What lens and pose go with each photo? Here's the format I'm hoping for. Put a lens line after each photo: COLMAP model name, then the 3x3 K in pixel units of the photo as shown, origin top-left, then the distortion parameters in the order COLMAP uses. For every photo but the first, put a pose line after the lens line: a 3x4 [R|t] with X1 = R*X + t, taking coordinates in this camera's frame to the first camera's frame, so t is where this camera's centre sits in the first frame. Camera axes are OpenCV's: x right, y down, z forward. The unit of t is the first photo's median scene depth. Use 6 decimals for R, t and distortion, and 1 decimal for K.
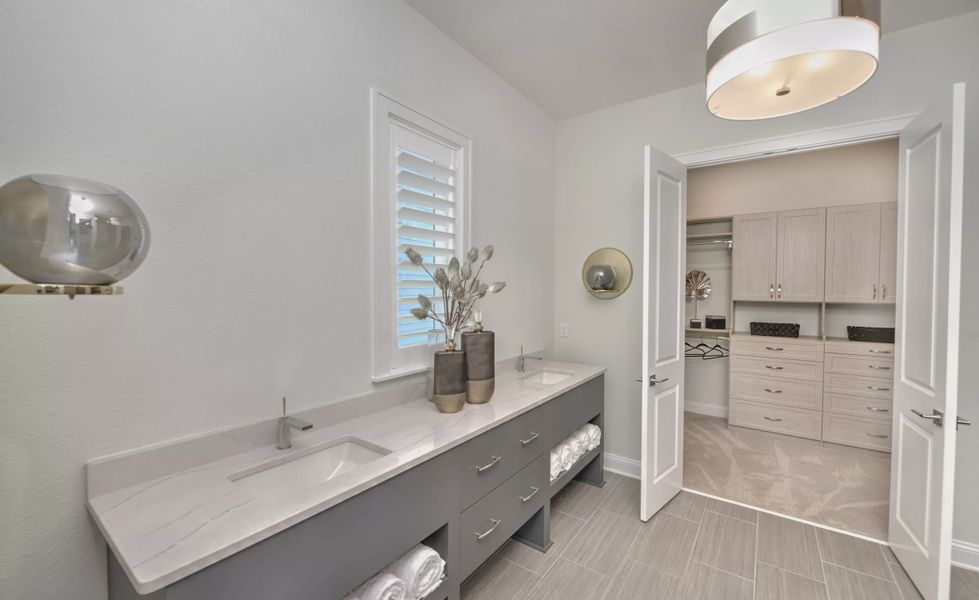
lens RADIAL K [[390.9, 0, 496.0], [0, 390.9, 296.8], [0, 0, 1]] dist [-0.001968, -0.000124]
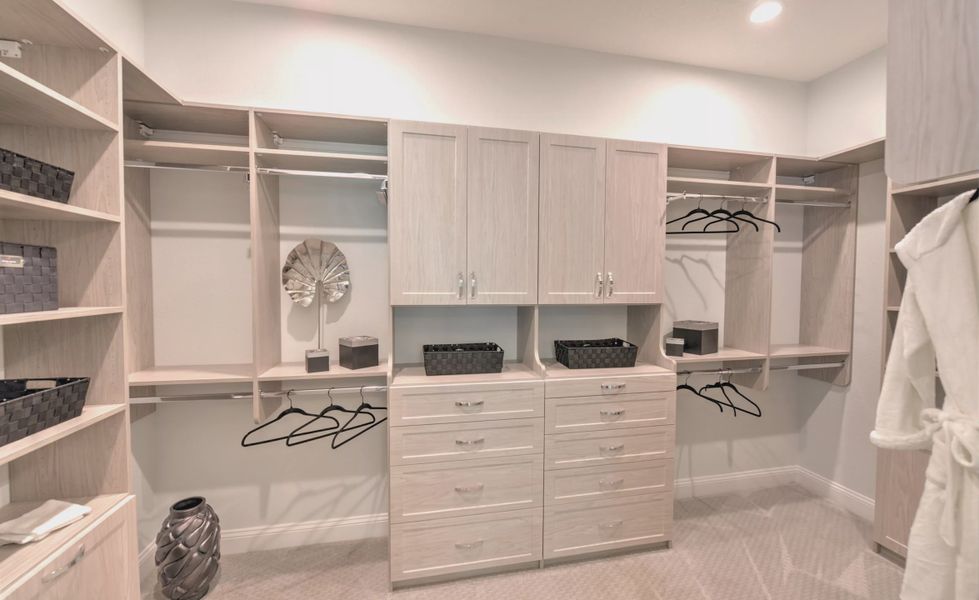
lens RADIAL K [[390.9, 0, 496.0], [0, 390.9, 296.8], [0, 0, 1]] dist [-0.001968, -0.000124]
pose [[0.690524, -0.010486, 0.723234, 0.360083], [0.017927, 0.999836, -0.002621, 0.002832], [-0.723087, 0.014775, 0.690599, 0.595953]]
